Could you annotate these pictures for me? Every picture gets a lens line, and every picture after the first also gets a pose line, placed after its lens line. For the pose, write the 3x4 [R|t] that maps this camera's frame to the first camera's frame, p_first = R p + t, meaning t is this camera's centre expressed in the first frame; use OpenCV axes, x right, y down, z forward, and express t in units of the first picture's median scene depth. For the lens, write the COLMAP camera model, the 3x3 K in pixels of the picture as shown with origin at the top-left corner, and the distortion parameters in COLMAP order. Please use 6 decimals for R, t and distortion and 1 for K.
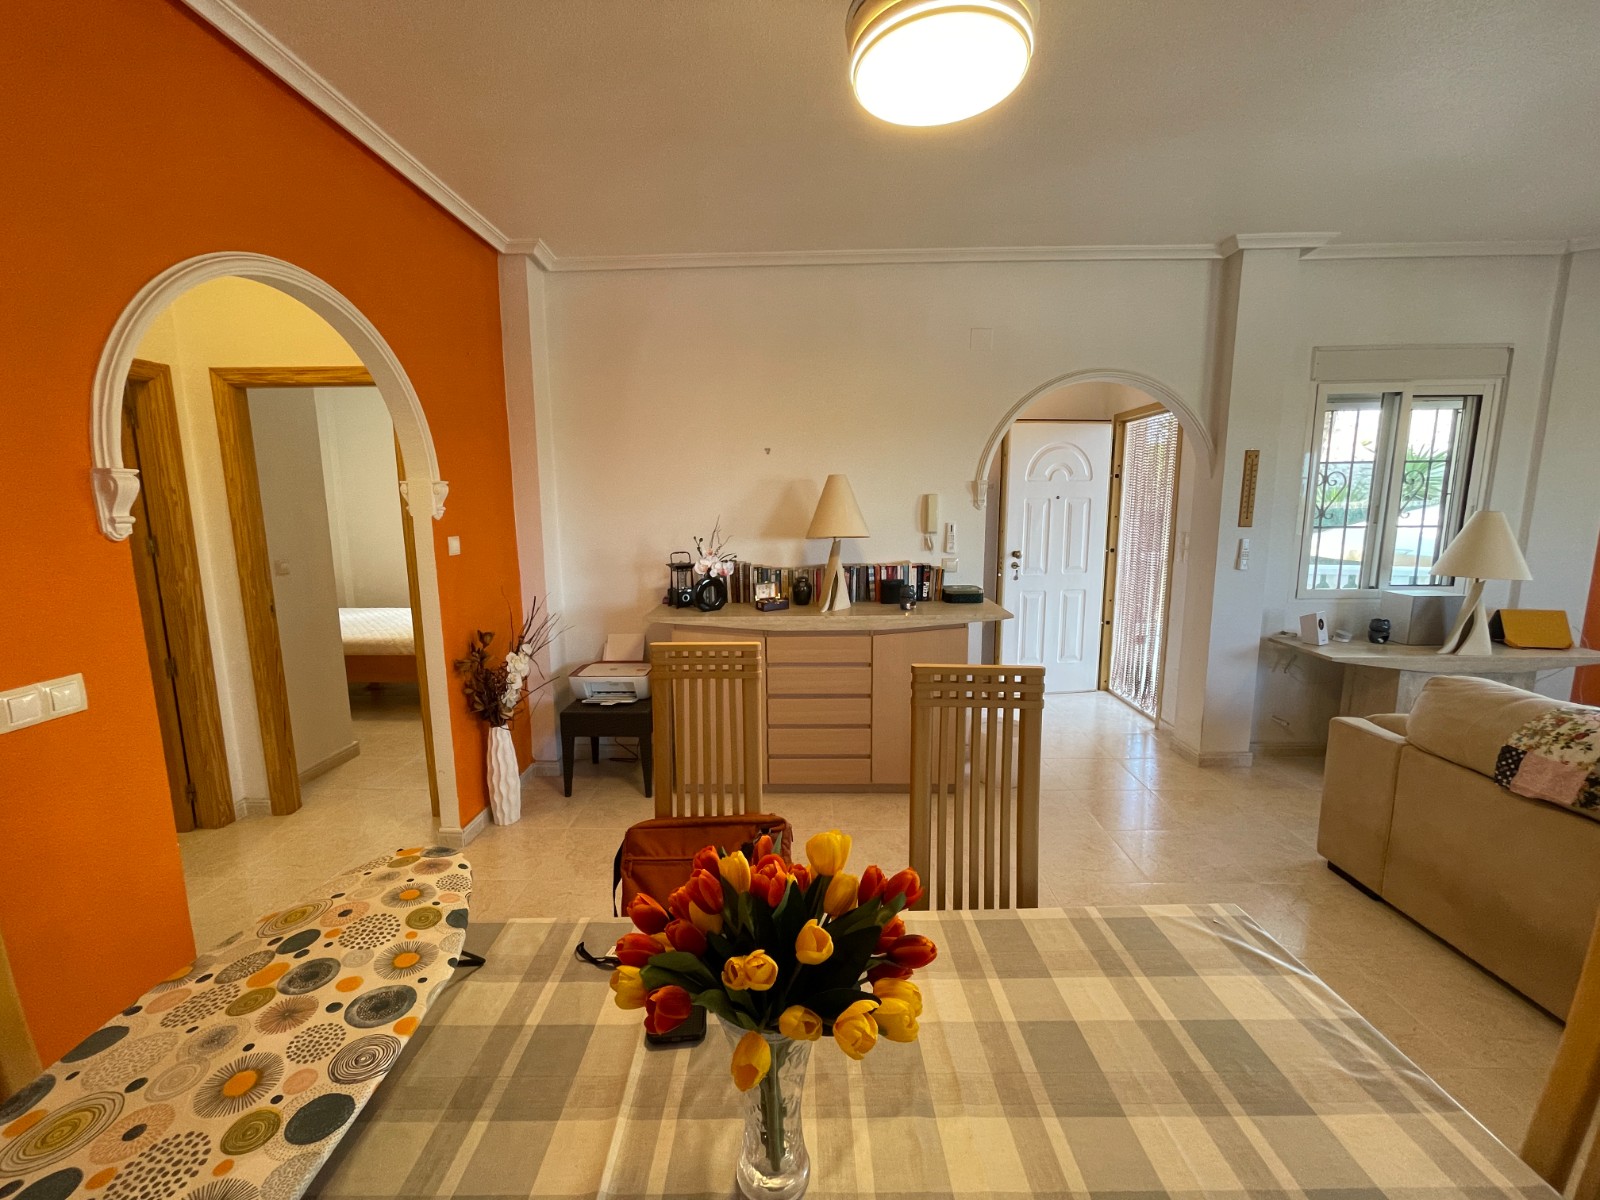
lens RADIAL K [[646.2, 0, 790.8], [0, 646.2, 594.3], [0, 0, 1]] dist [-0.000809, 0.000081]
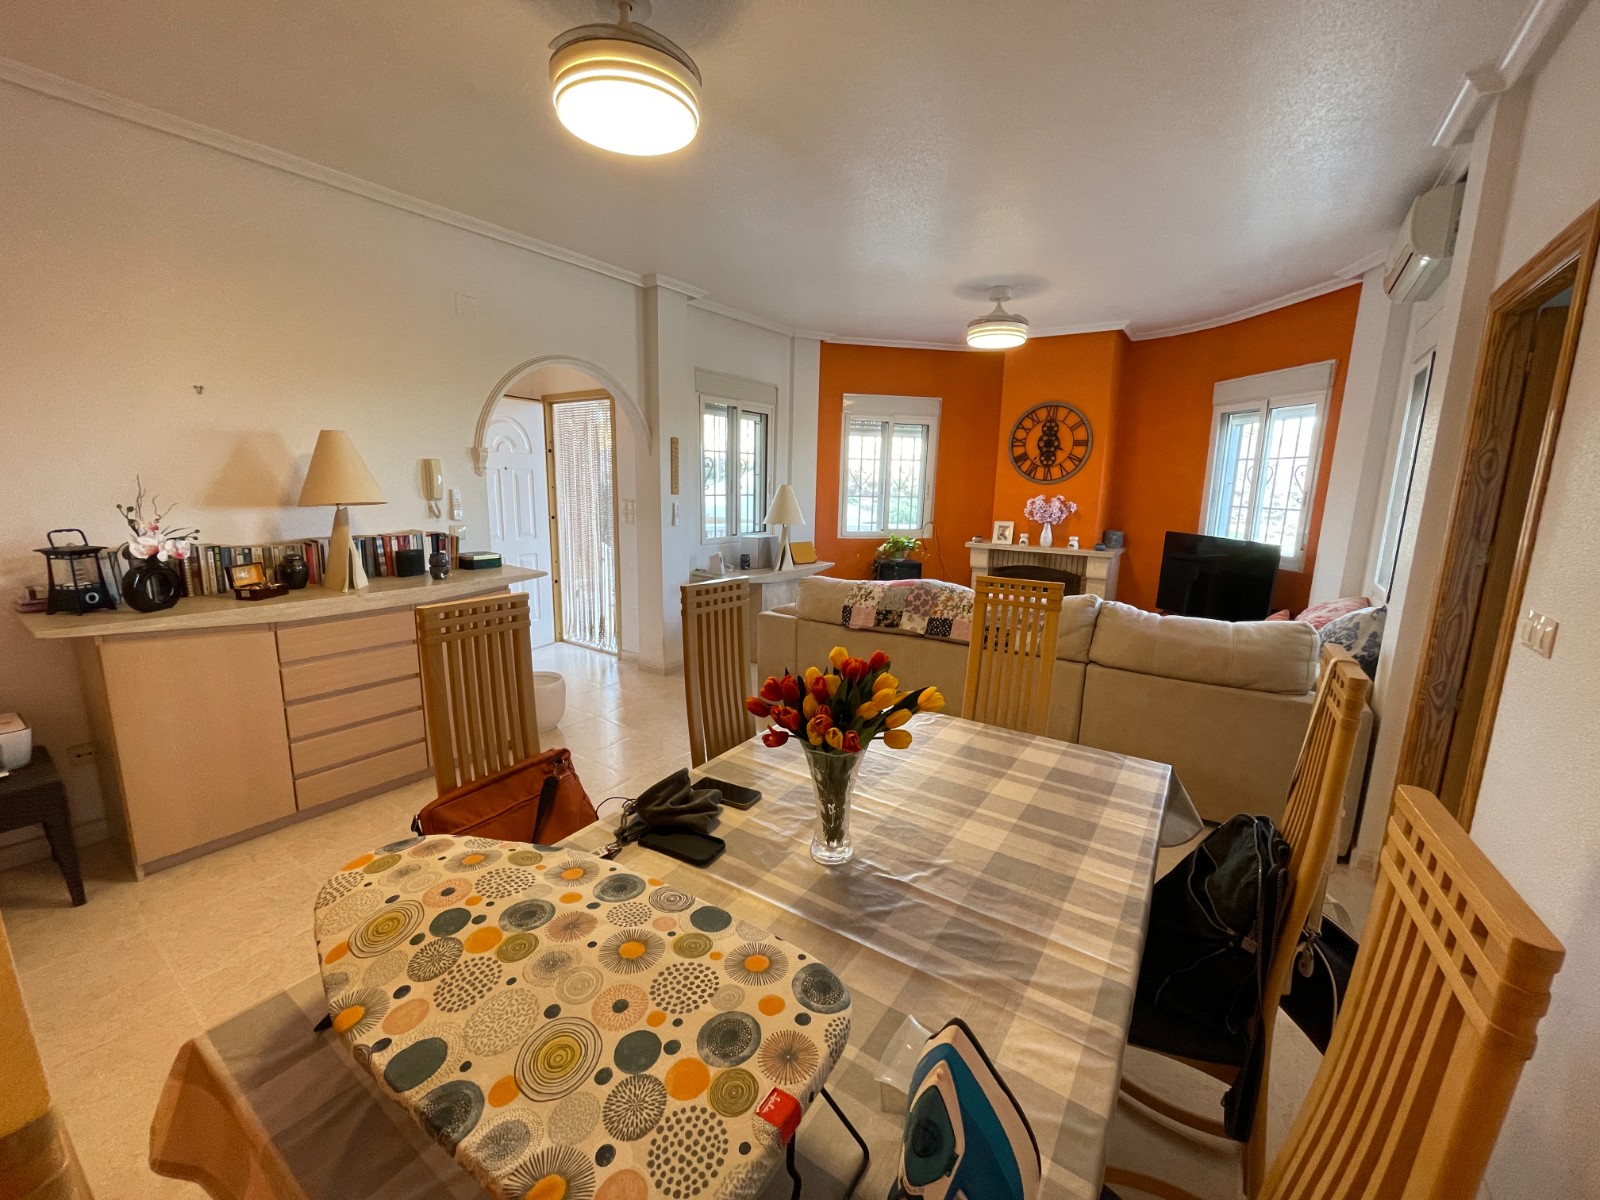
lens RADIAL K [[646.2, 0, 795.3], [0, 646.2, 599.7], [0, 0, 1]] dist [-0.000809, 0.000081]
pose [[0.557875, -0.130156, 0.819655, -0.310113], [0.094962, 0.991150, 0.092755, 0.014654], [-0.824474, 0.026090, 0.565298, 0.022223]]
